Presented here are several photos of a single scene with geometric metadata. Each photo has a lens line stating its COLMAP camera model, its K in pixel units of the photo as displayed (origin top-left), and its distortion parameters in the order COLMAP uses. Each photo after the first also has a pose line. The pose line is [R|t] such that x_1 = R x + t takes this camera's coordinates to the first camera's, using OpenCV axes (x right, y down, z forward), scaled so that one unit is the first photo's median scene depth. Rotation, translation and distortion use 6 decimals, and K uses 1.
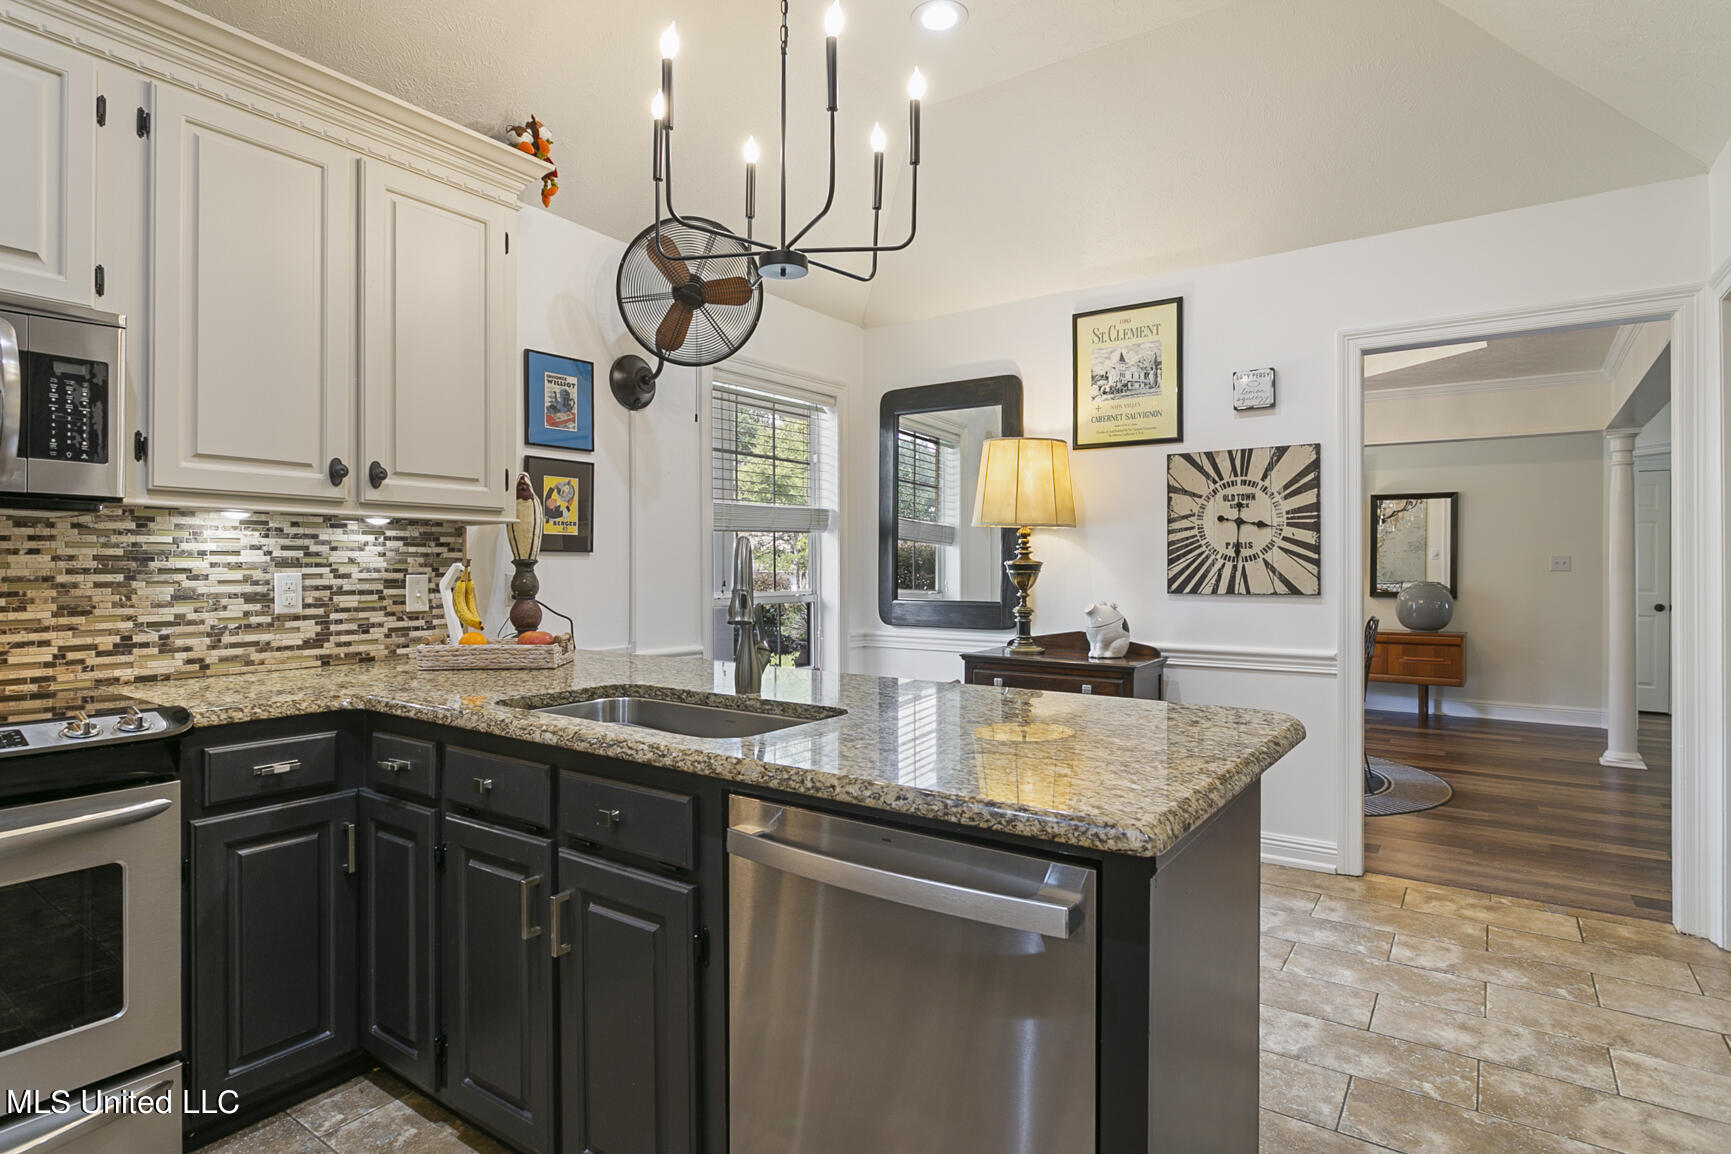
lens RADIAL K [[864.3, 0, 863.6], [0, 864.3, 562.3], [0, 0, 1]] dist [-0.013791, 0.000470]
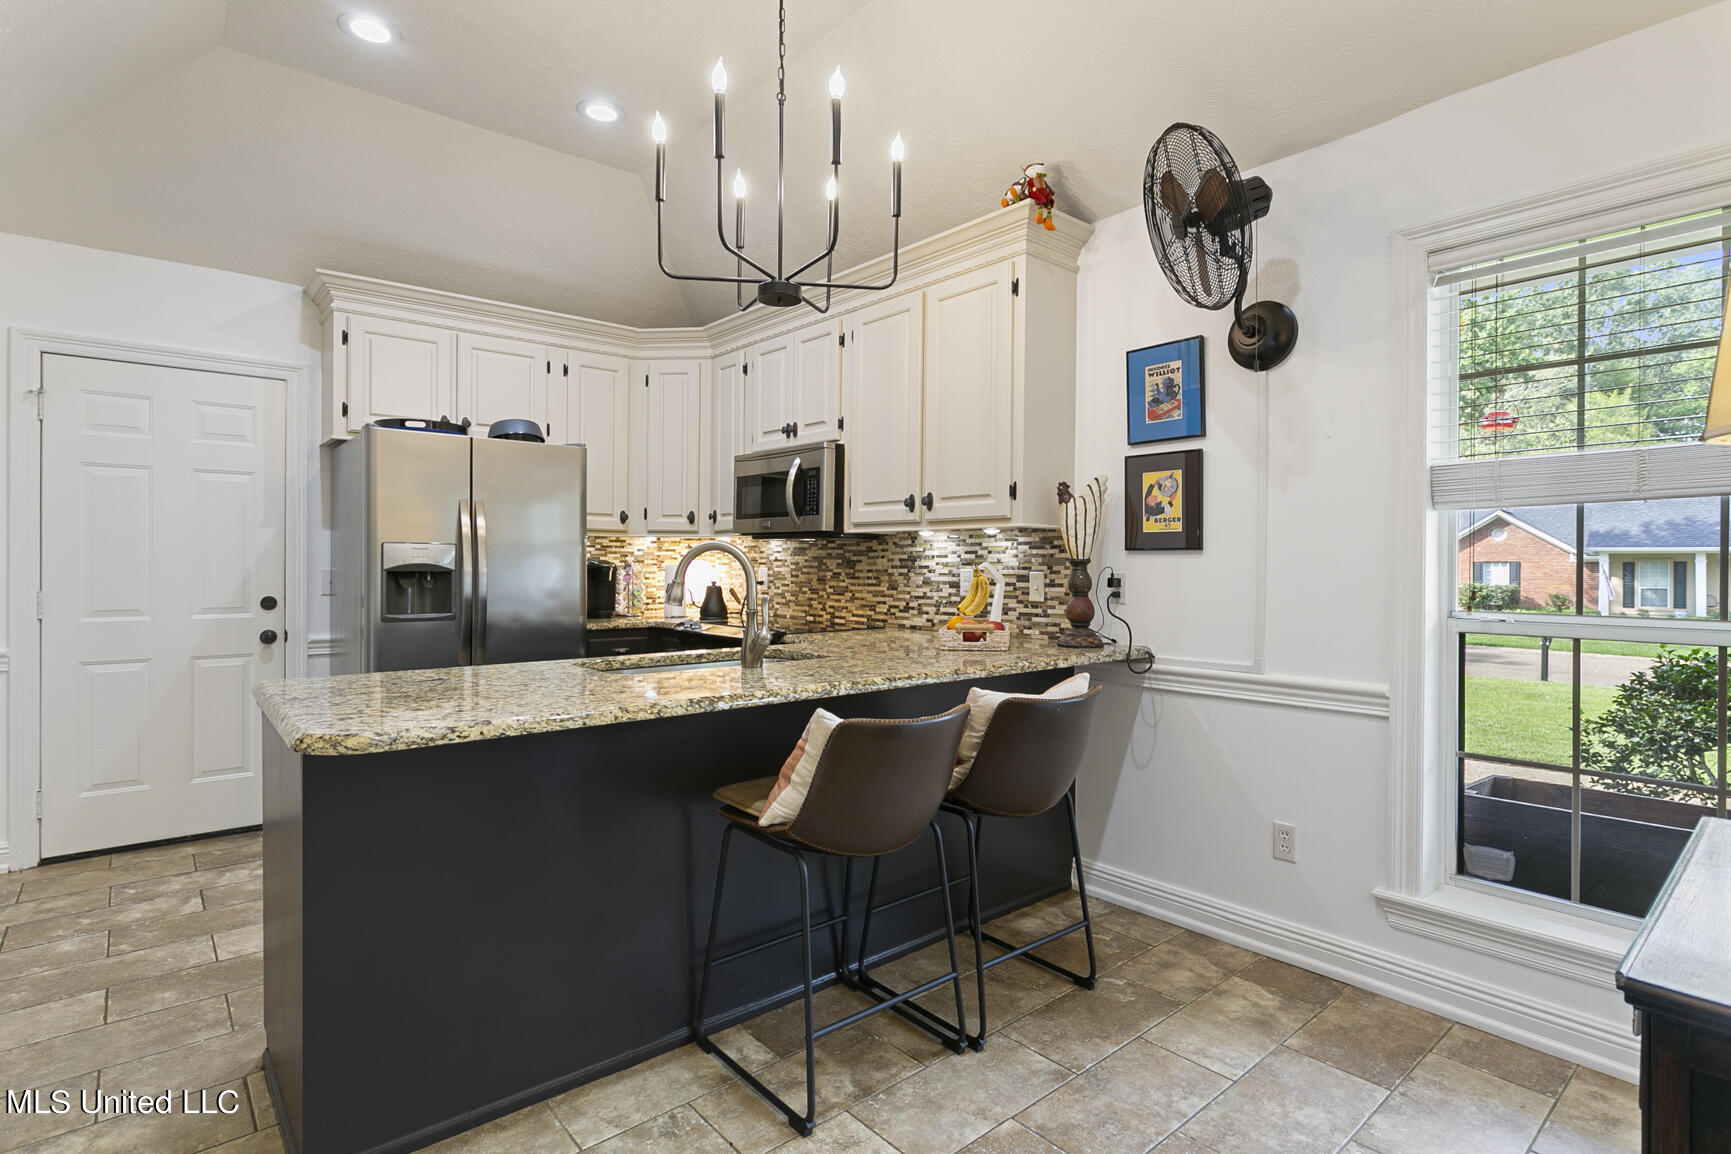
lens RADIAL K [[864.3, 0, 863.6], [0, 864.3, 562.3], [0, 0, 1]] dist [-0.013791, 0.000470]
pose [[-0.234664, -0.008820, -0.972037, 0.775372], [-0.004895, 0.999957, -0.007892, 0.012125], [0.972064, 0.002906, -0.234697, 1.083710]]
